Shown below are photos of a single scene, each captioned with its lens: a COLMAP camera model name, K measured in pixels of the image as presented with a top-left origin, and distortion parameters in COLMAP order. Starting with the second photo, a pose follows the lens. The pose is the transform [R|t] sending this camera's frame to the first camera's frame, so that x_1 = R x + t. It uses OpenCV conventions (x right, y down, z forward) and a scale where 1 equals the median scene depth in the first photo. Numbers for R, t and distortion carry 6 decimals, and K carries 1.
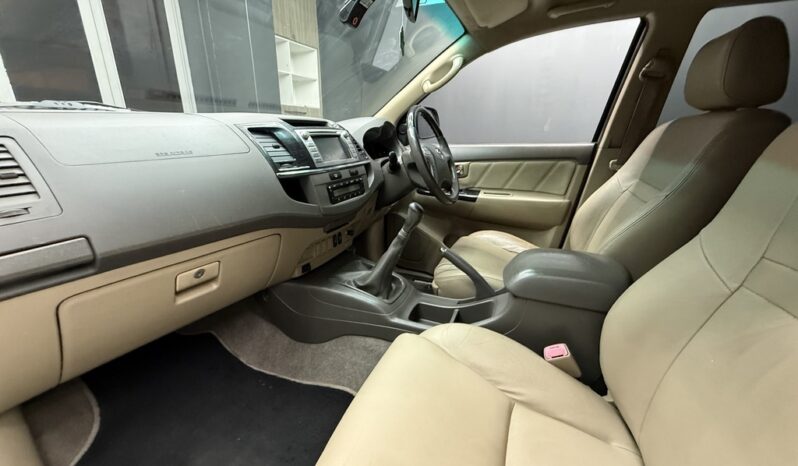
lens RADIAL K [[317.1, 0, 396.8], [0, 317.1, 232.2], [0, 0, 1]] dist [-0.000416, -0.000140]
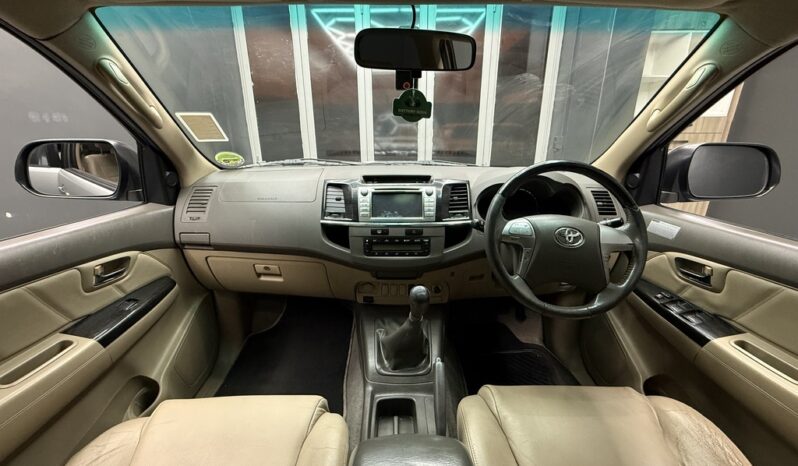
lens RADIAL K [[317.1, 0, 396.8], [0, 317.1, 232.2], [0, 0, 1]] dist [-0.000416, -0.000140]
pose [[0.401181, 0.272319, -0.874584, 0.805484], [-0.277206, 0.946110, 0.167432, -0.392834], [0.873047, 0.175269, 0.455049, 0.599957]]
